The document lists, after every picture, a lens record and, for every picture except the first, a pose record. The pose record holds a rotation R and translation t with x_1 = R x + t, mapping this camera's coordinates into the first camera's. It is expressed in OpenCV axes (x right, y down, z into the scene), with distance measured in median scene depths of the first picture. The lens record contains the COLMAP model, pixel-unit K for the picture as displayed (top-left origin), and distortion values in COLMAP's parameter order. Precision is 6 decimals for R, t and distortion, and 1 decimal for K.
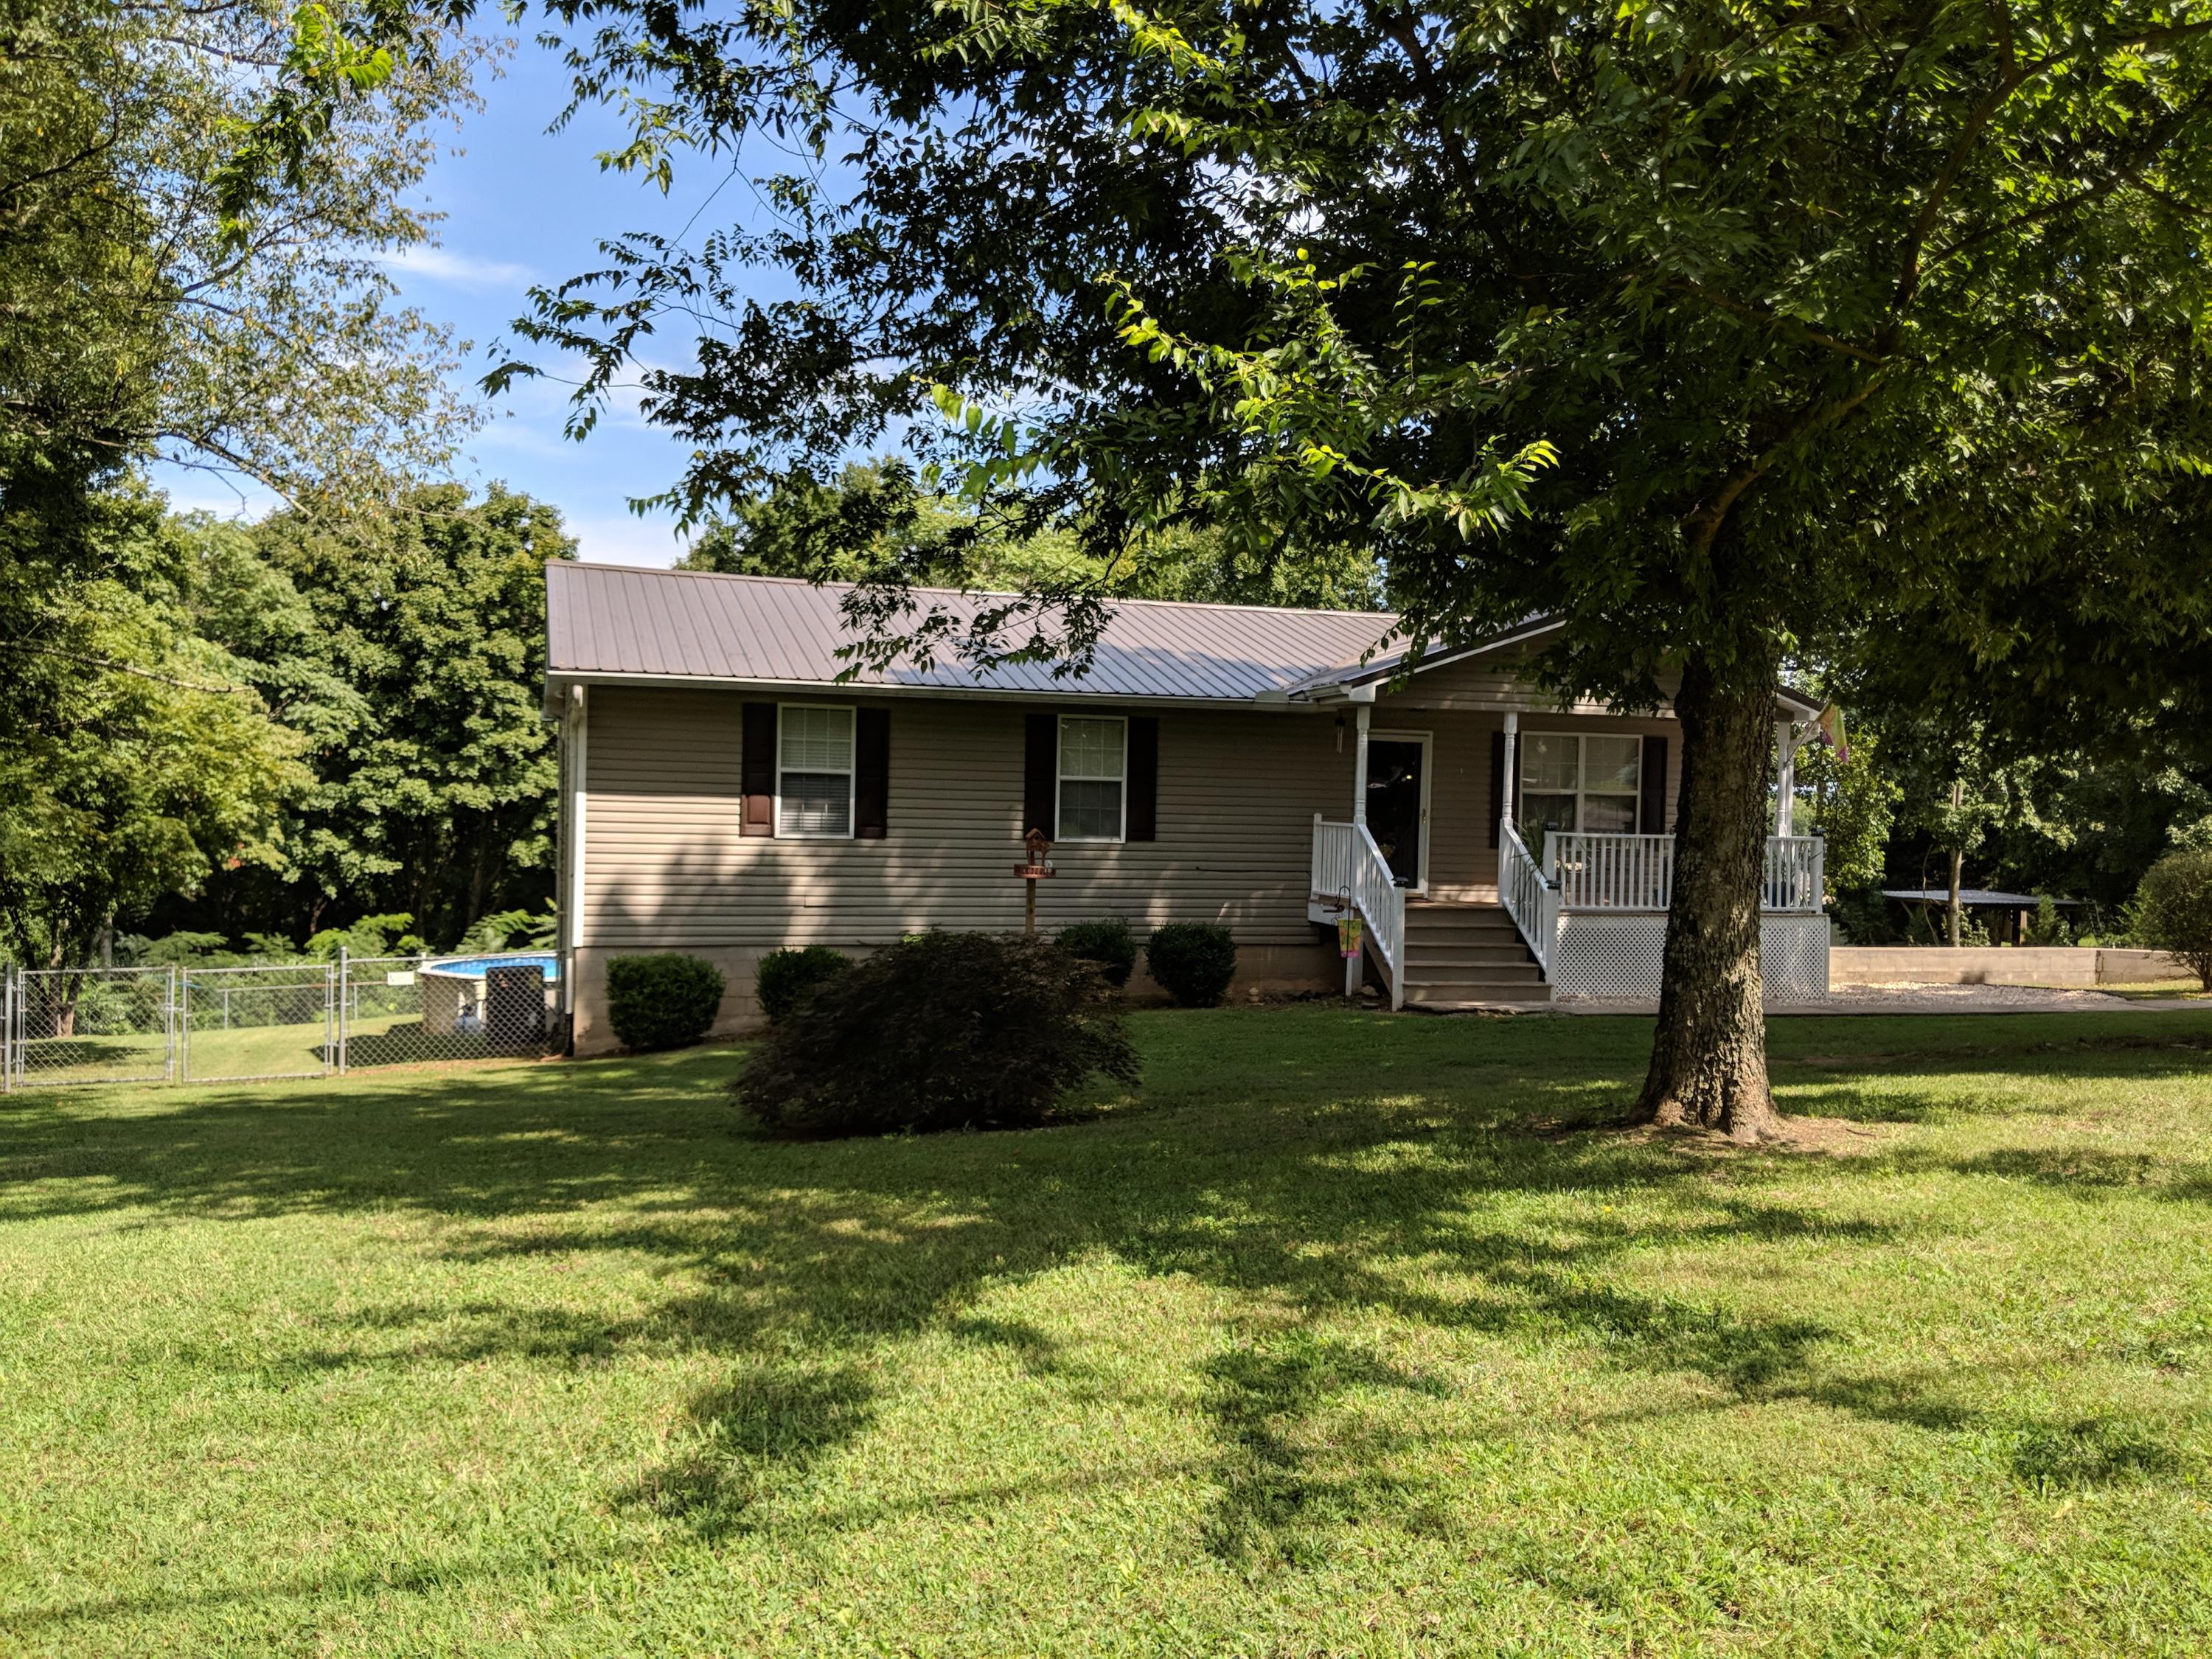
lens RADIAL K [[1755.0, 0, 1107.3], [0, 1755.0, 847.0], [0, 0, 1]] dist [0.162057, -0.169683]
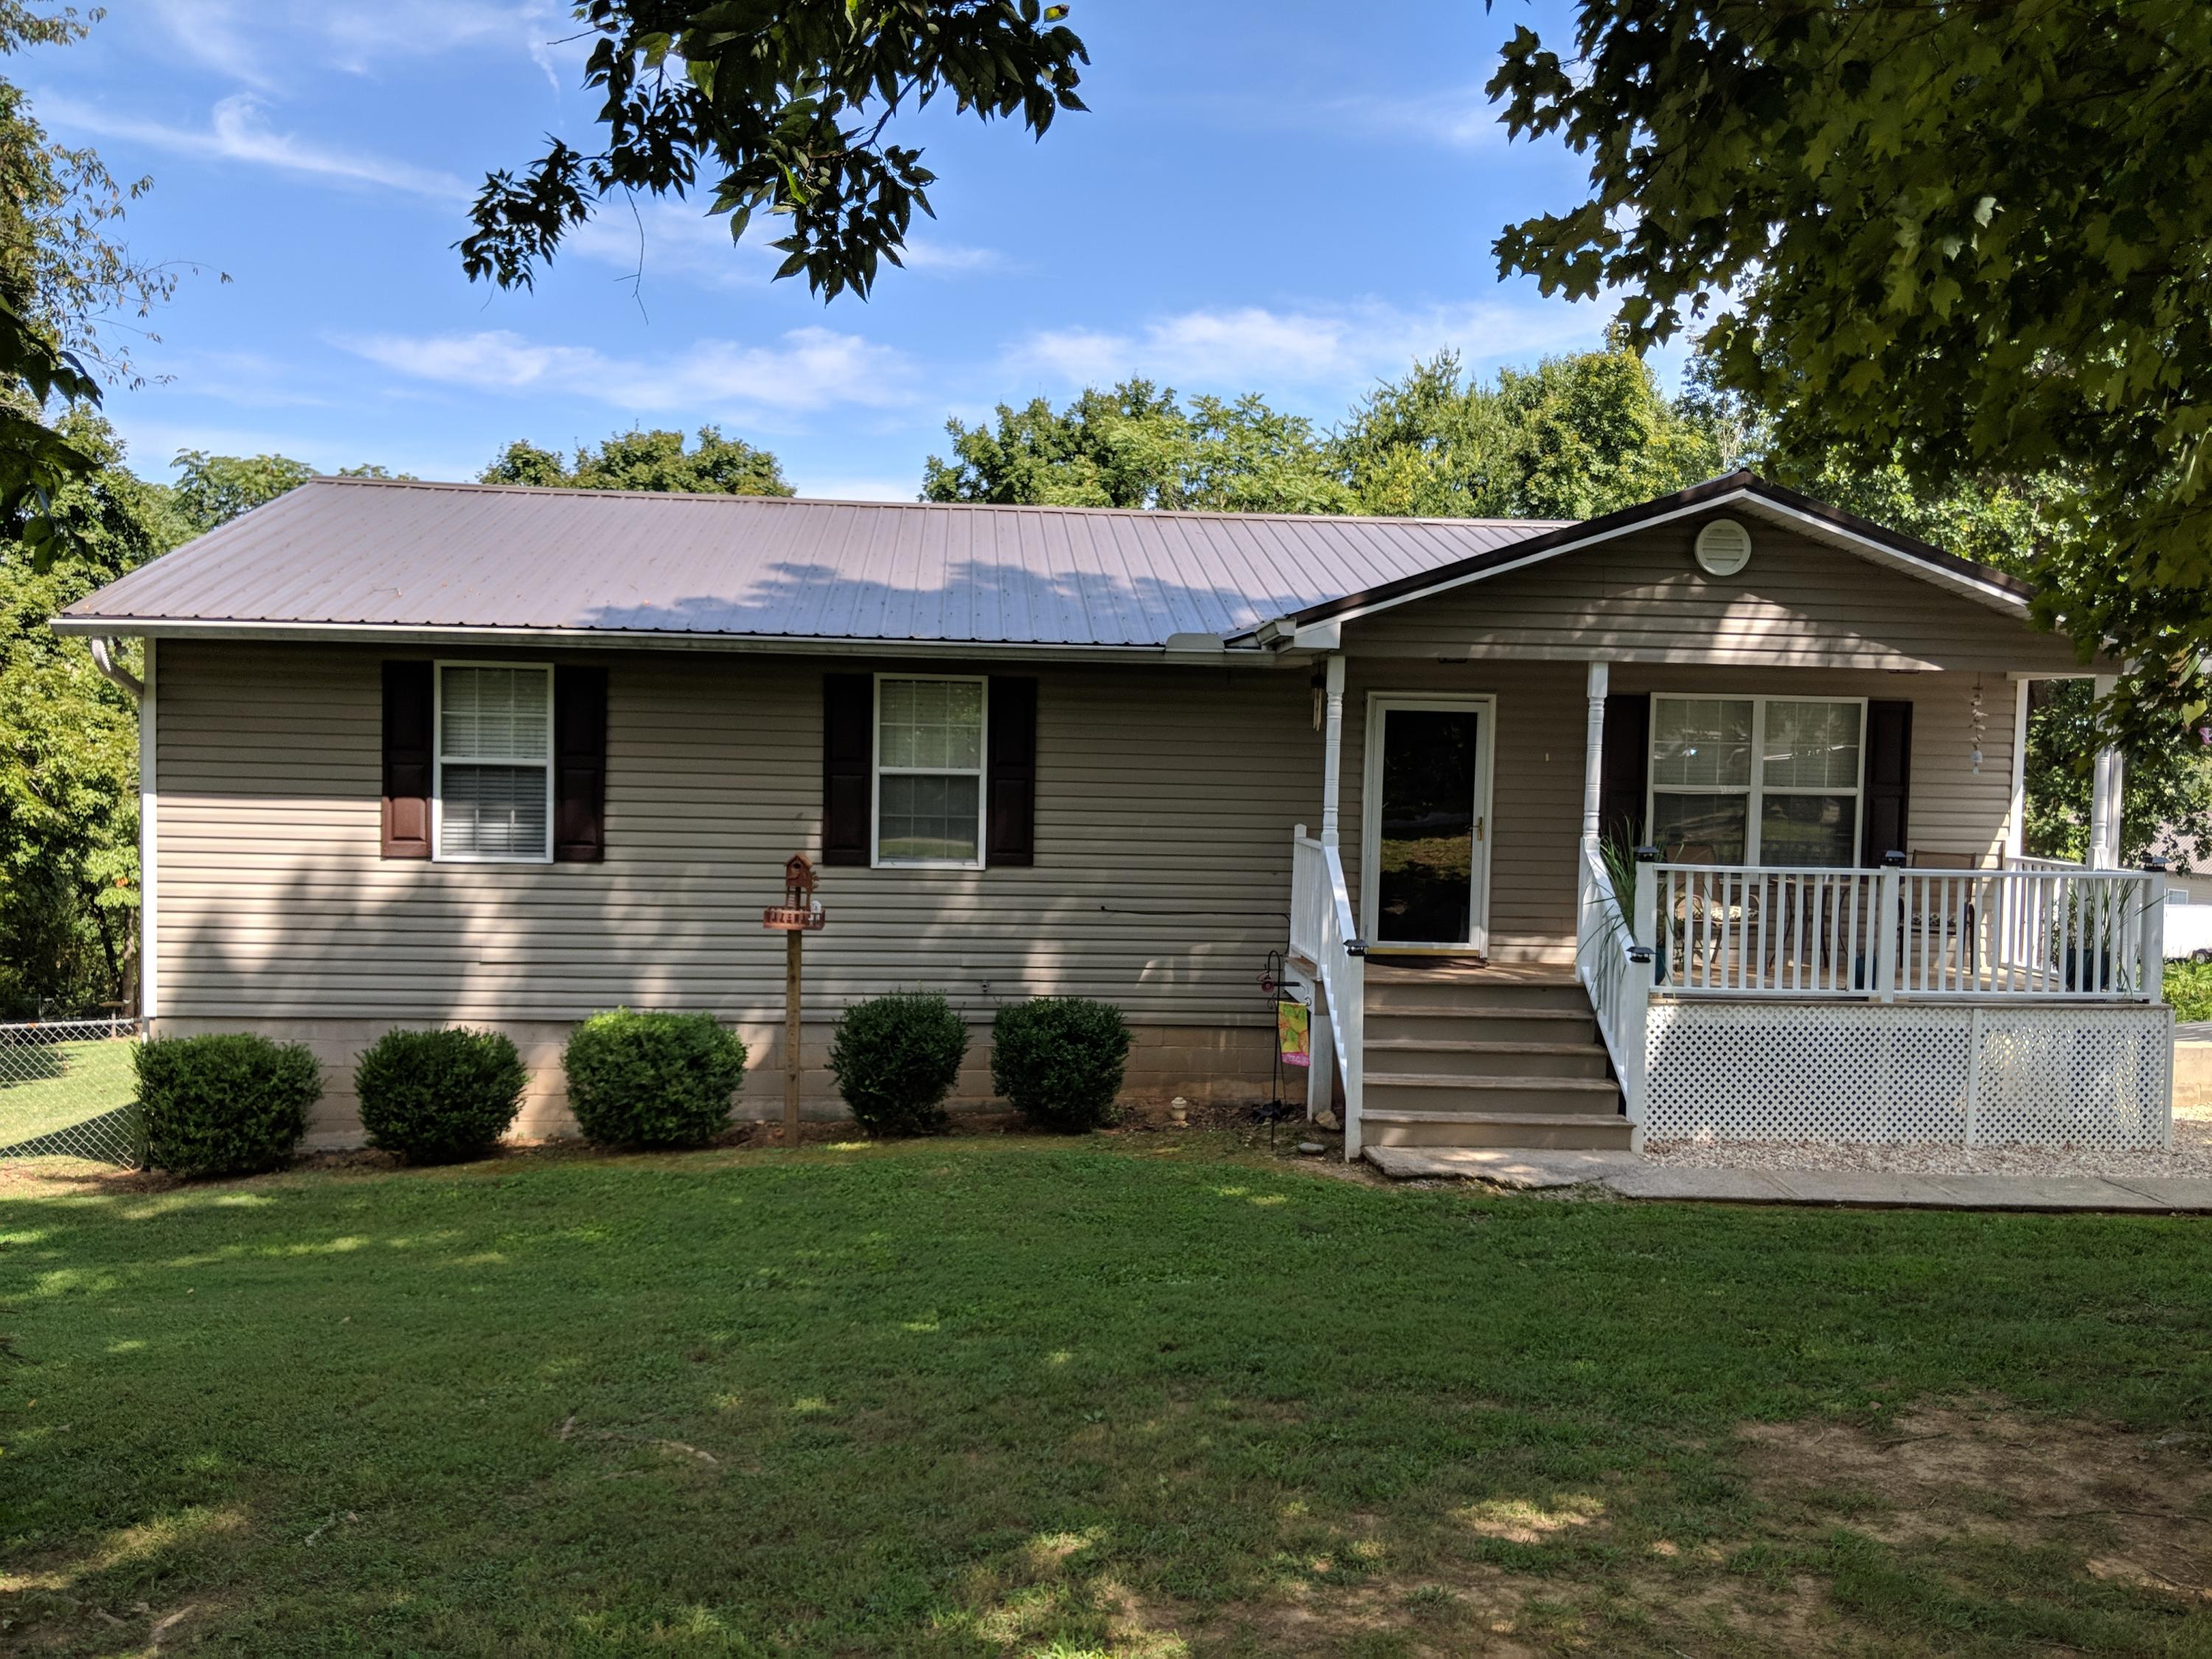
lens RADIAL K [[1755.0, 0, 1107.3], [0, 1755.0, 847.0], [0, 0, 1]] dist [0.162057, -0.169683]
pose [[0.976537, 0.010226, -0.215105, 0.201709], [-0.005637, 0.999743, 0.021938, -0.025963], [0.215274, -0.020211, 0.976344, 0.375721]]
